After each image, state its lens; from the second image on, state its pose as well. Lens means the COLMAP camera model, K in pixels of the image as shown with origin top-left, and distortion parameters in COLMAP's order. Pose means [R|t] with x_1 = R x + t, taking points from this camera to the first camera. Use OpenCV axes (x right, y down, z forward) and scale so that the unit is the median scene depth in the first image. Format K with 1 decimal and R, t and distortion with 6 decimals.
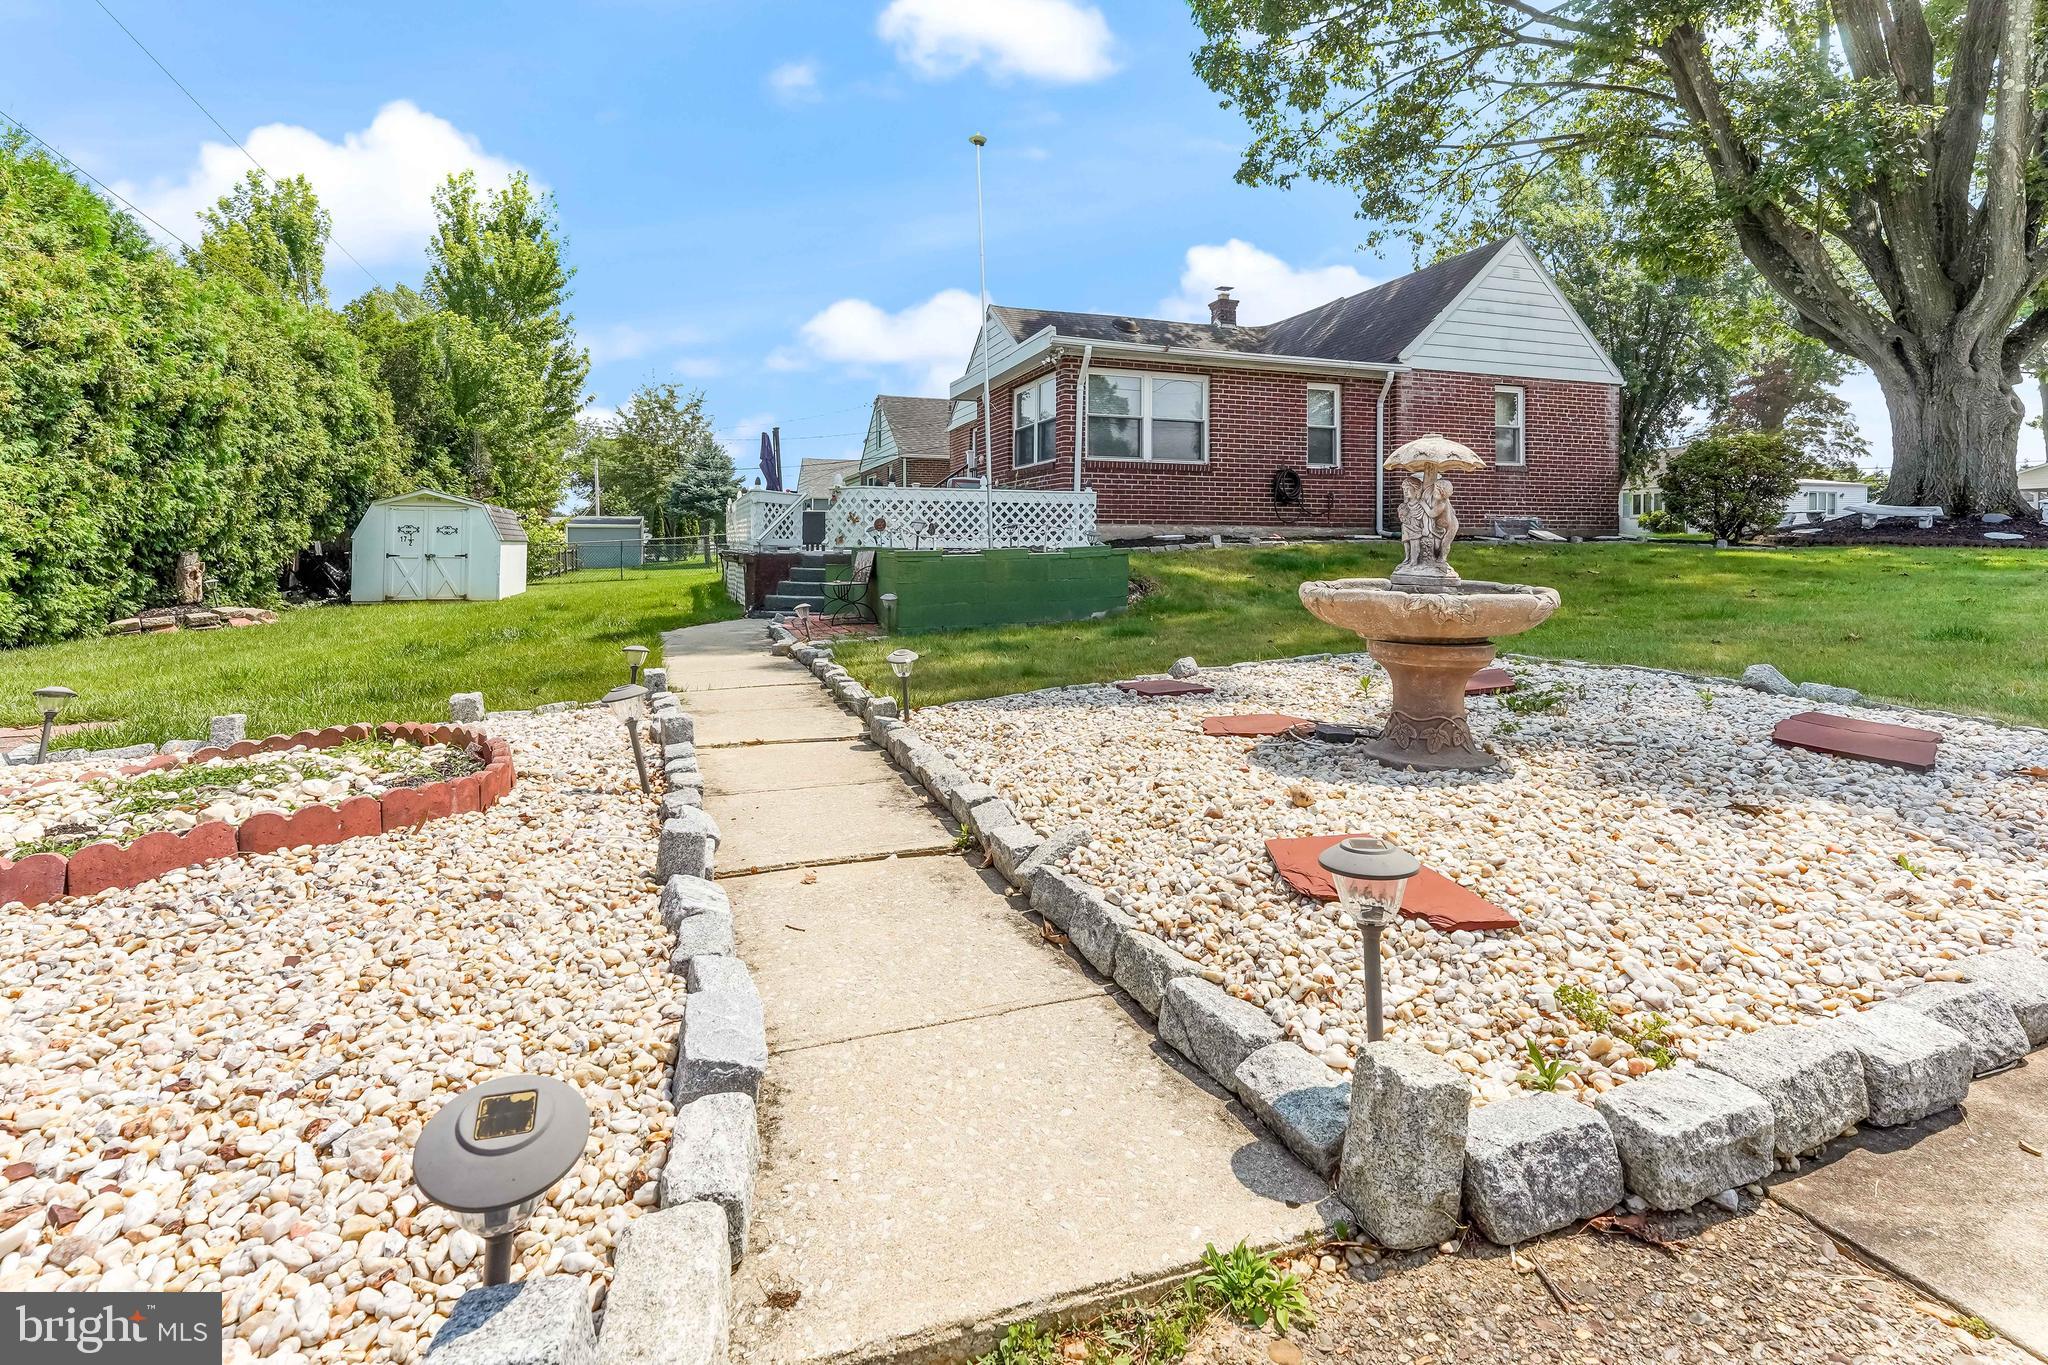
lens RADIAL K [[971.3, 0, 1003.4], [0, 971.3, 539.3], [0, 0, 1]] dist [0.011481, 0.000312]
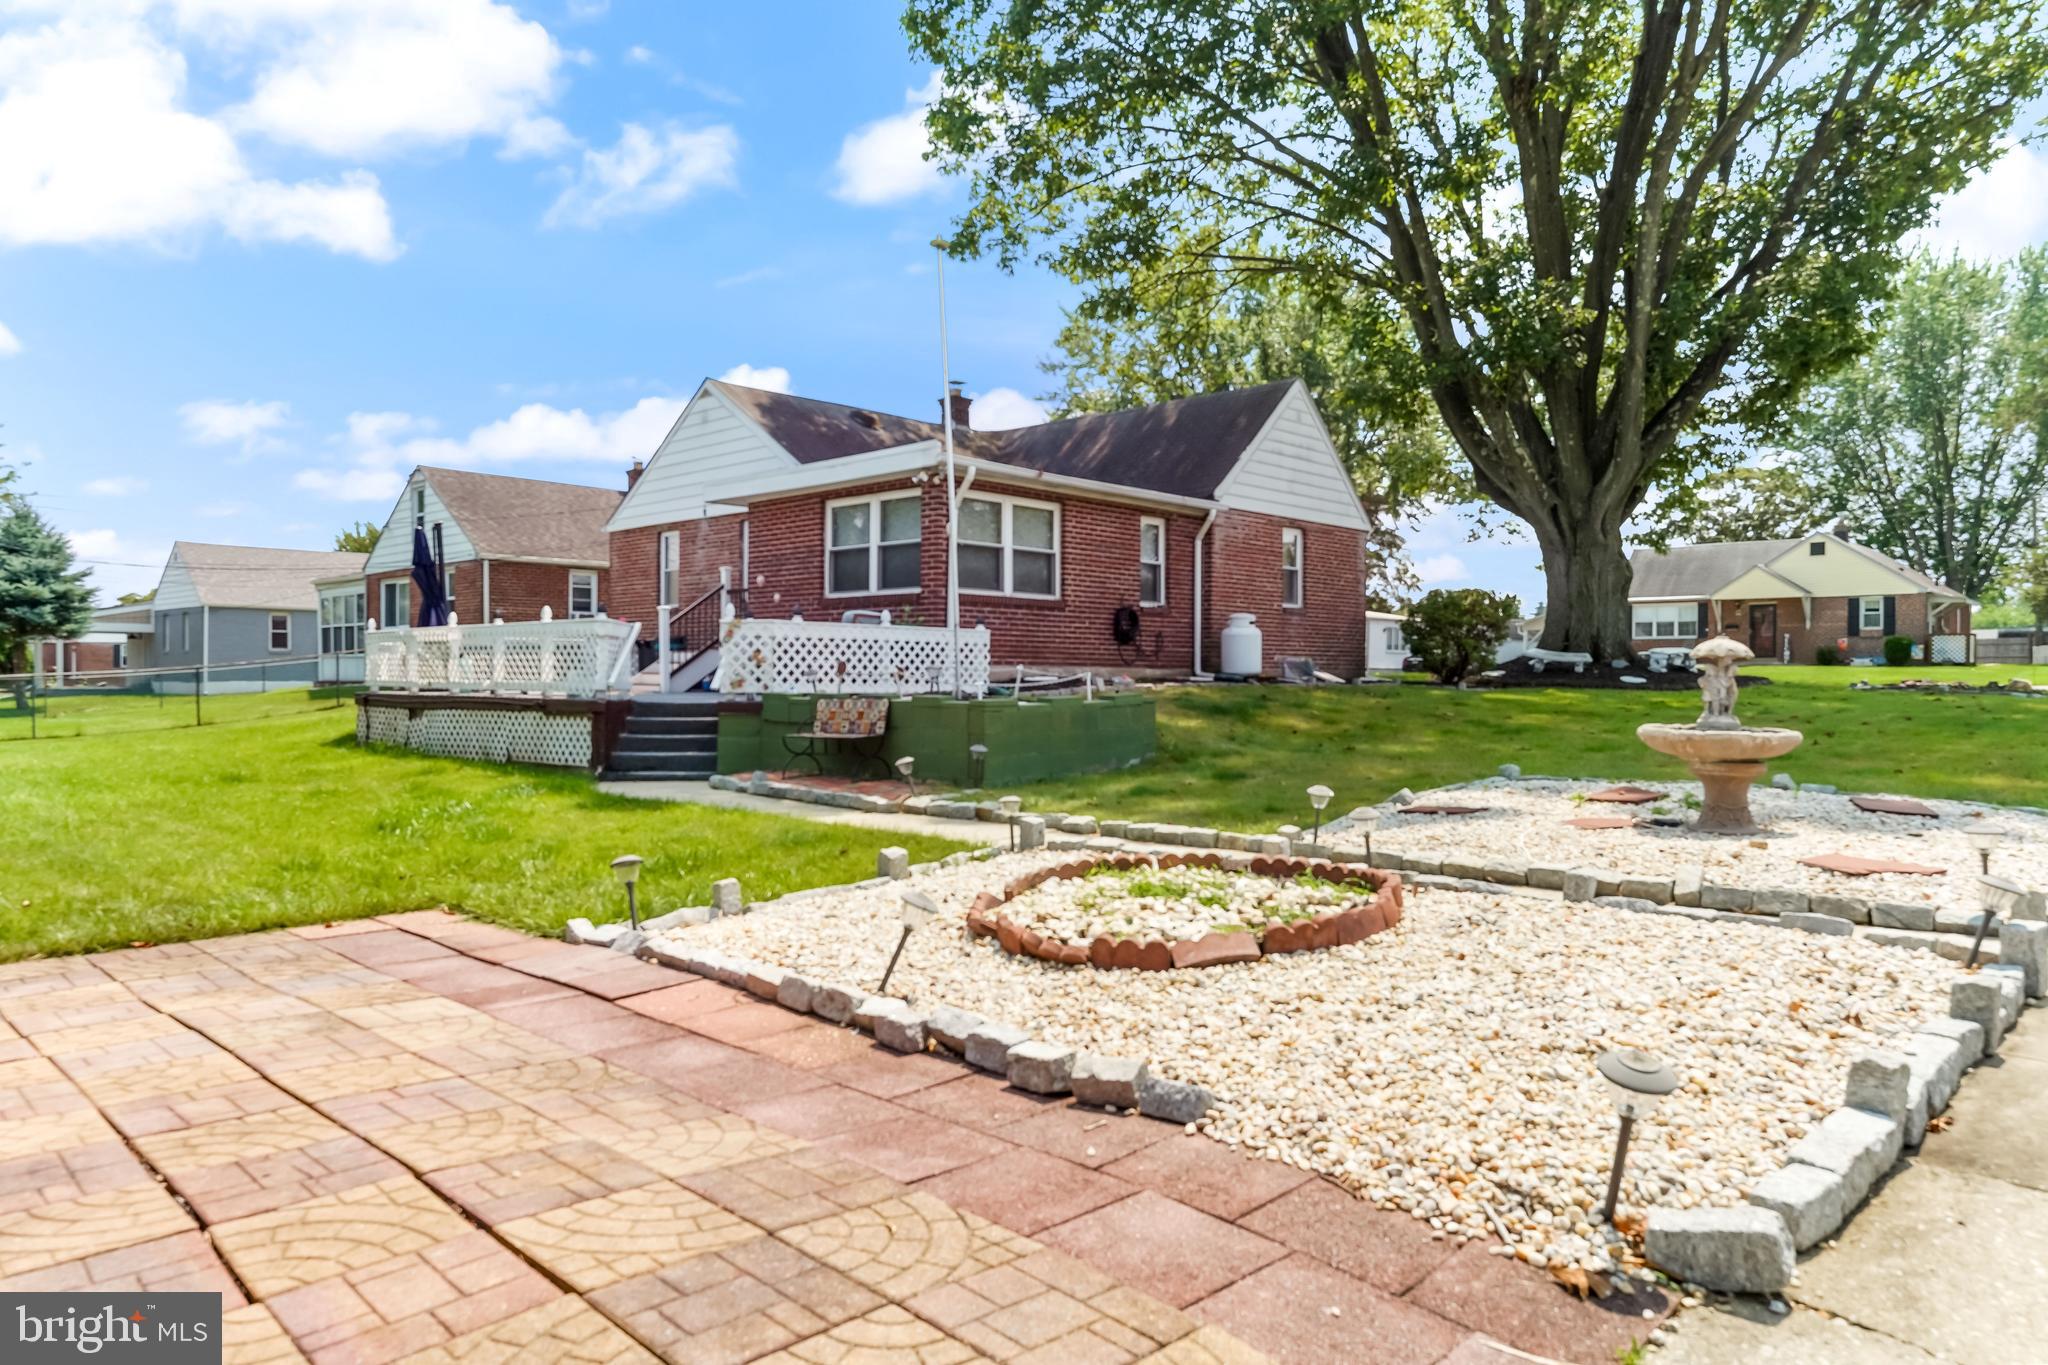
lens RADIAL K [[1328.0, 0, 1024.0], [0, 1328.0, 682.5], [0, 0, 1]] dist [0.002232, 0.000815]
pose [[0.889861, 0.001145, 0.456230, -0.359671], [-0.006244, 0.999934, 0.009668, -0.009945], [-0.456188, -0.011452, 0.889810, -0.096173]]
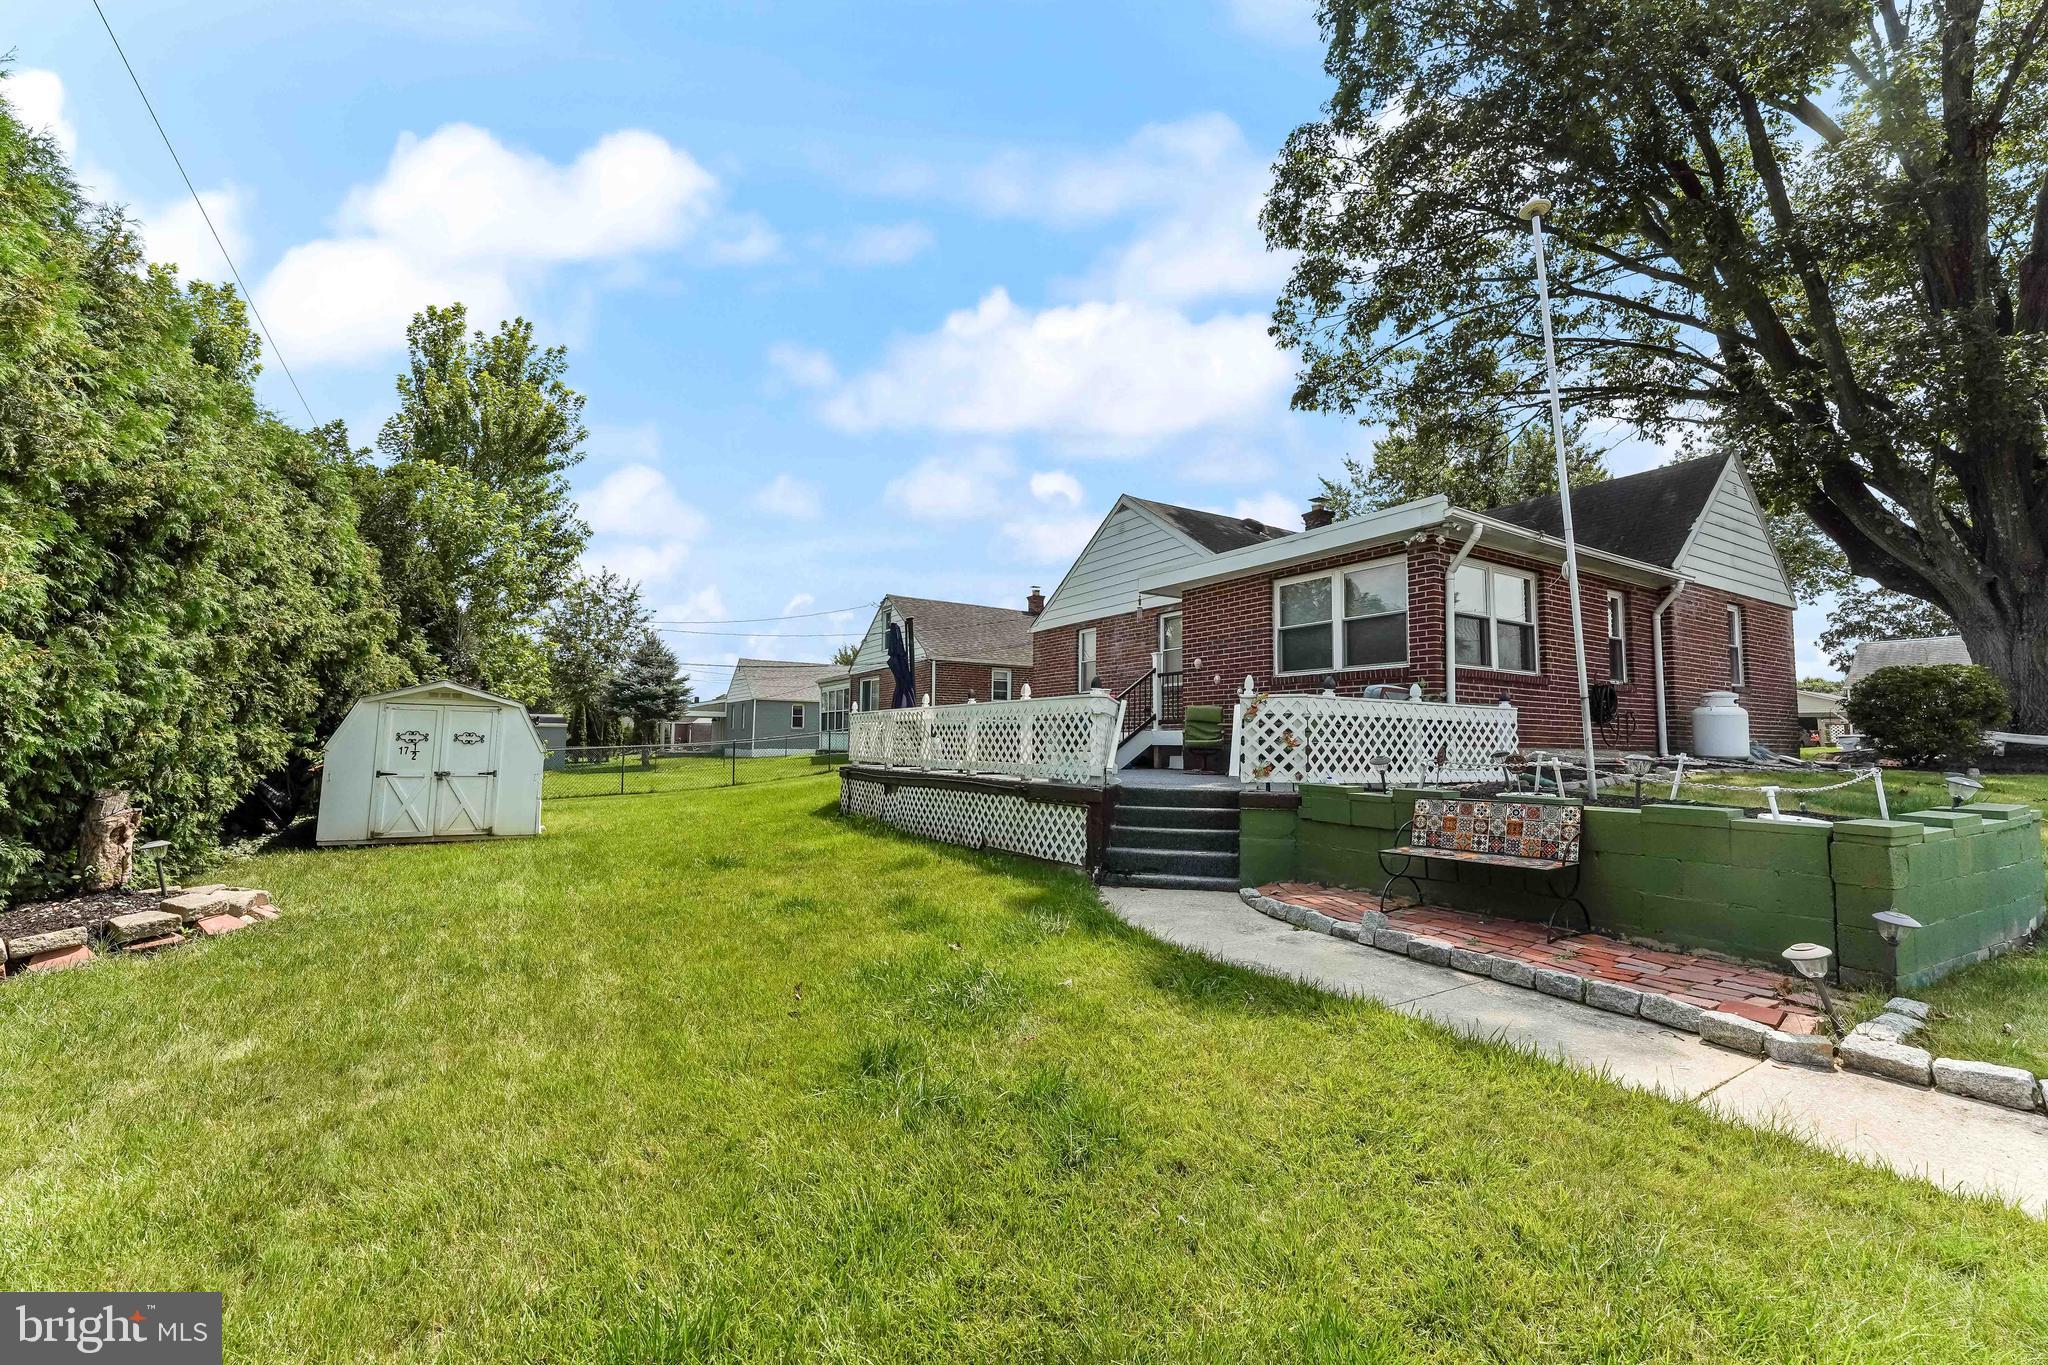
lens RADIAL K [[835.1, 0, 1017.8], [0, 835.1, 672.8], [0, 0, 1]] dist [0.007157, -0.000029]
pose [[0.977275, 0.028202, 0.210092, -0.354466], [-0.011792, 0.996808, -0.078956, -0.015698], [-0.211648, 0.074684, 0.974488, 0.352423]]
